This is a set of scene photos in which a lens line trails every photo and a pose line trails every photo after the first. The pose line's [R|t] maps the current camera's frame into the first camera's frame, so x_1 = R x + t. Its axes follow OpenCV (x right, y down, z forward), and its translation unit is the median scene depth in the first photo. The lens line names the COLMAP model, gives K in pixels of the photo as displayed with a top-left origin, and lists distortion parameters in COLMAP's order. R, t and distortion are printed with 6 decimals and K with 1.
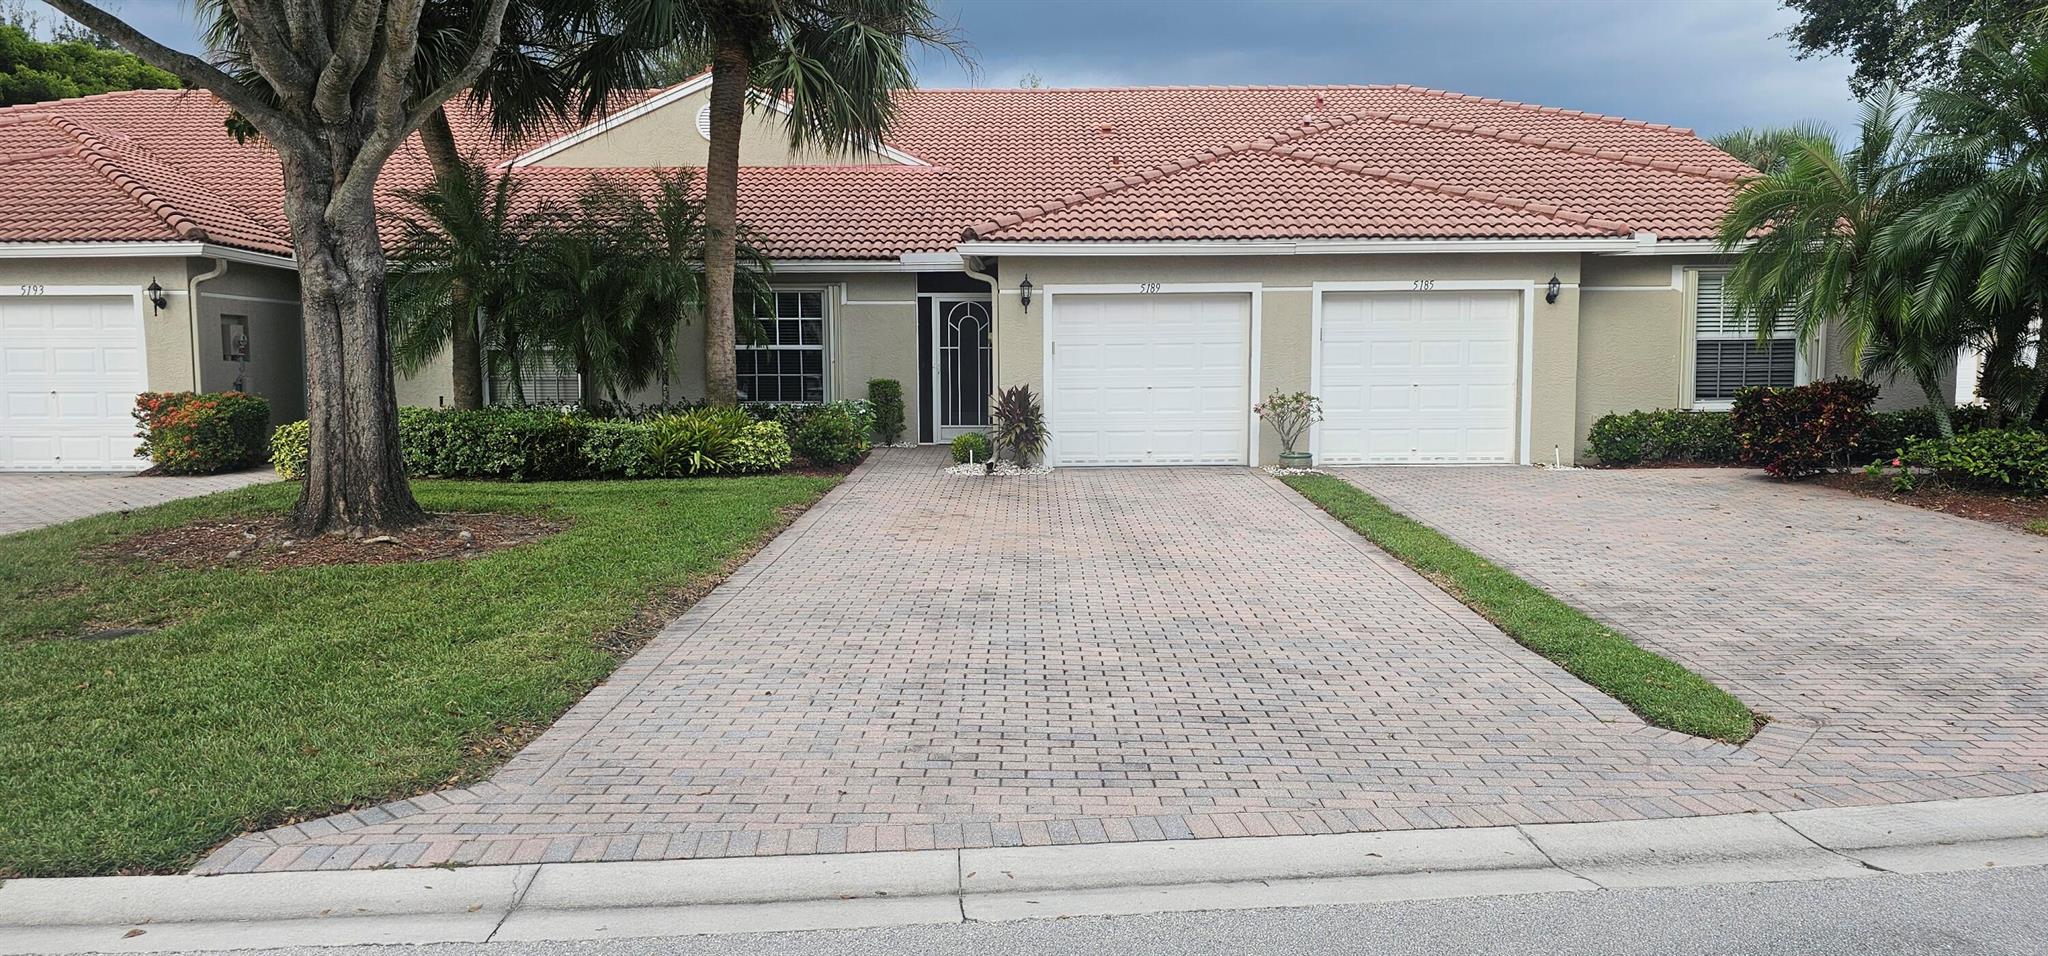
lens RADIAL K [[1457.6, 0, 1021.1], [0, 1457.6, 482.4], [0, 0, 1]] dist [0.057255, -0.055144]
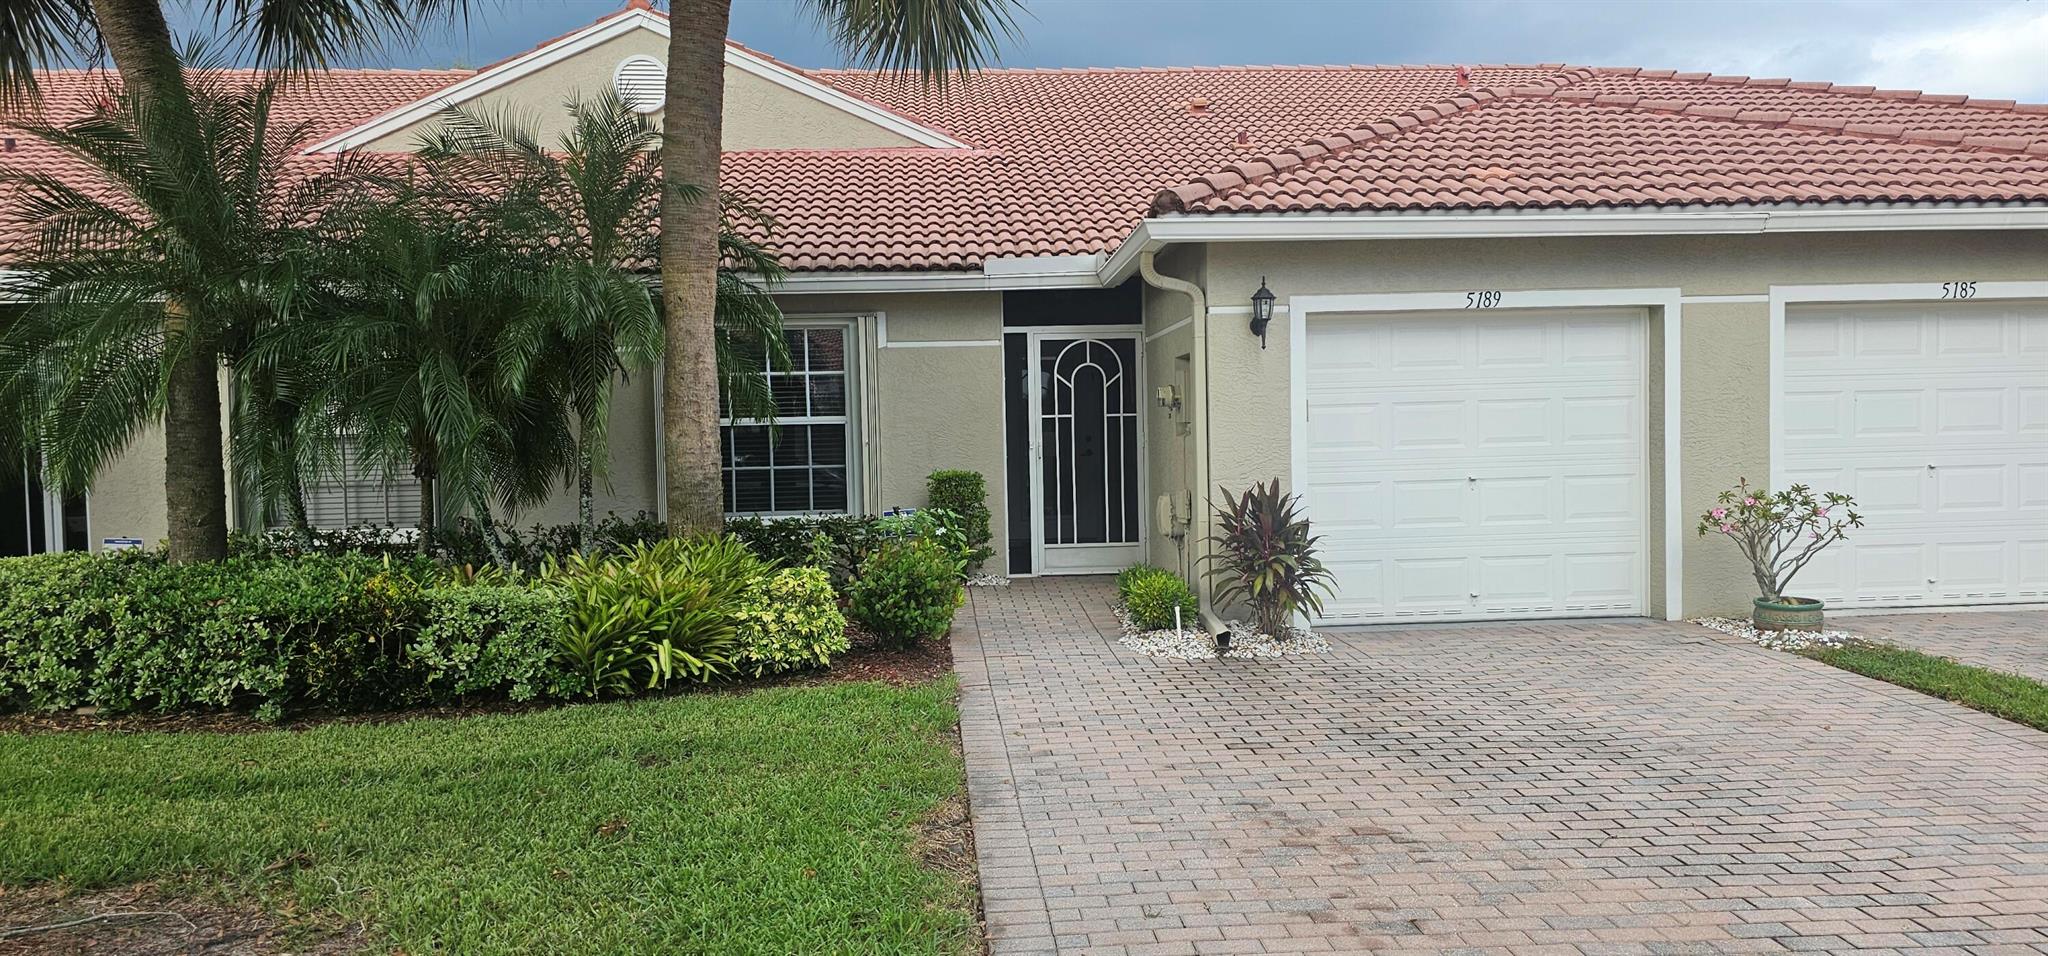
lens RADIAL K [[1457.6, 0, 1021.0], [0, 1457.6, 474.1], [0, 0, 1]] dist [0.057255, -0.055144]
pose [[0.996932, -0.021294, 0.075314, -0.127718], [0.025209, 0.998359, -0.051420, -0.043979], [-0.074096, 0.053161, 0.995833, 0.466566]]
